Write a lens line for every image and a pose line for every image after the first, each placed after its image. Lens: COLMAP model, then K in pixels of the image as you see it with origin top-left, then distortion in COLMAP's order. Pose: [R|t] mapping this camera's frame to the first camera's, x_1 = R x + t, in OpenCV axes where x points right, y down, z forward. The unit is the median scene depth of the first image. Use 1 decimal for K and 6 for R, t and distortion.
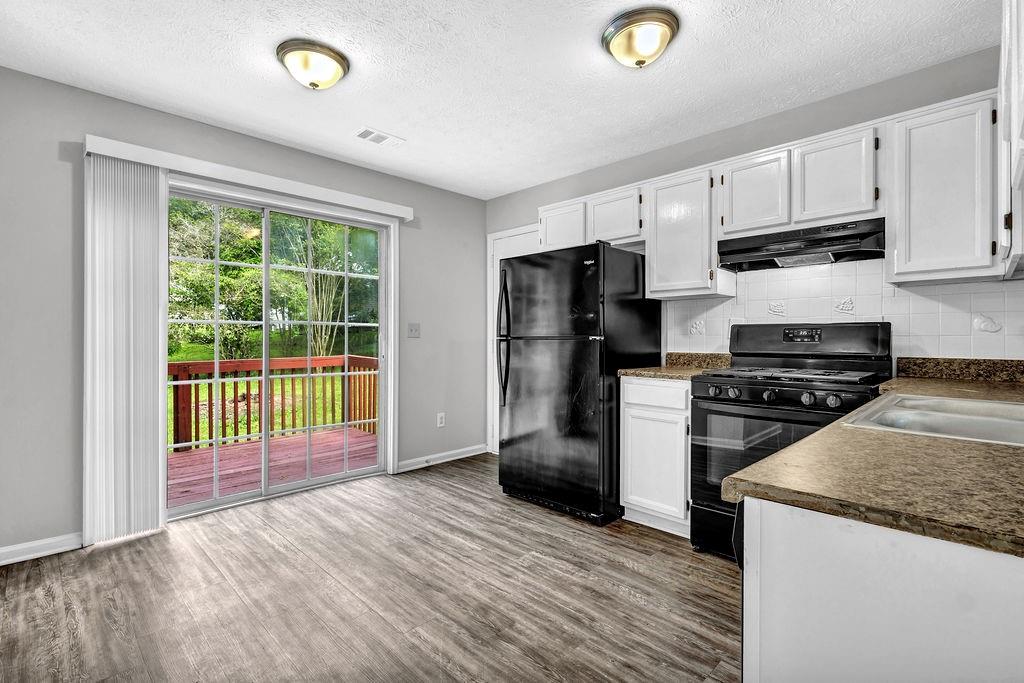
lens RADIAL K [[488.0, 0, 511.2], [0, 488.0, 338.2], [0, 0, 1]] dist [0.010317, -0.000807]
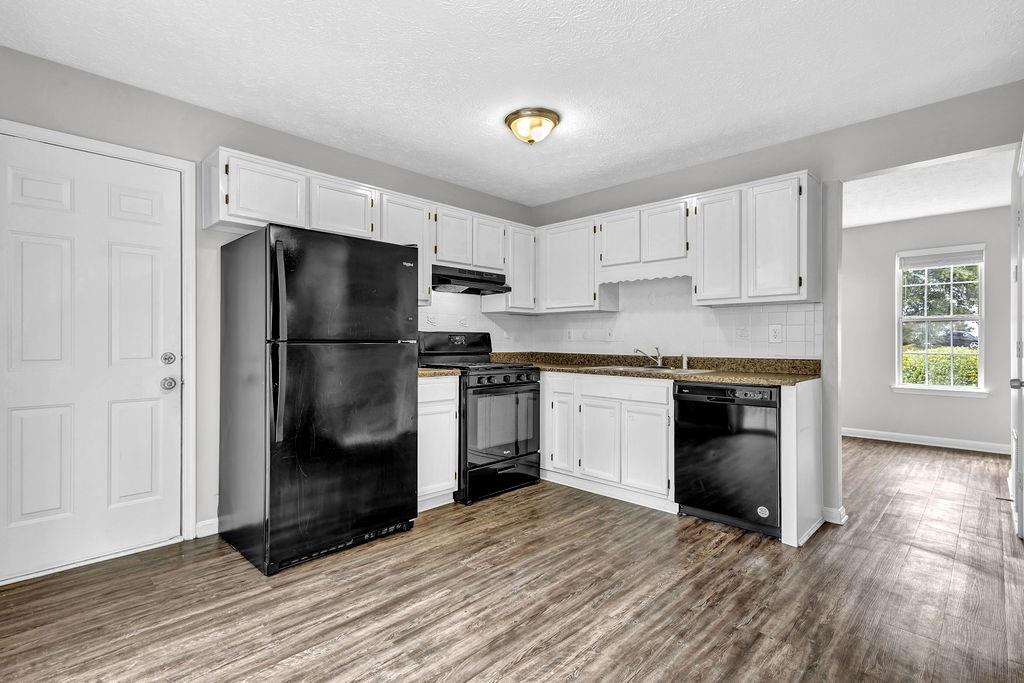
lens RADIAL K [[478.6, 0, 512.0], [0, 478.6, 341.5], [0, 0, 1]] dist [0.000796, -0.000169]
pose [[-0.015001, 0.002004, 0.999885, -0.850721], [0.002502, 0.999995, -0.001967, 0.001649], [-0.999884, 0.002473, -0.015006, 0.854971]]
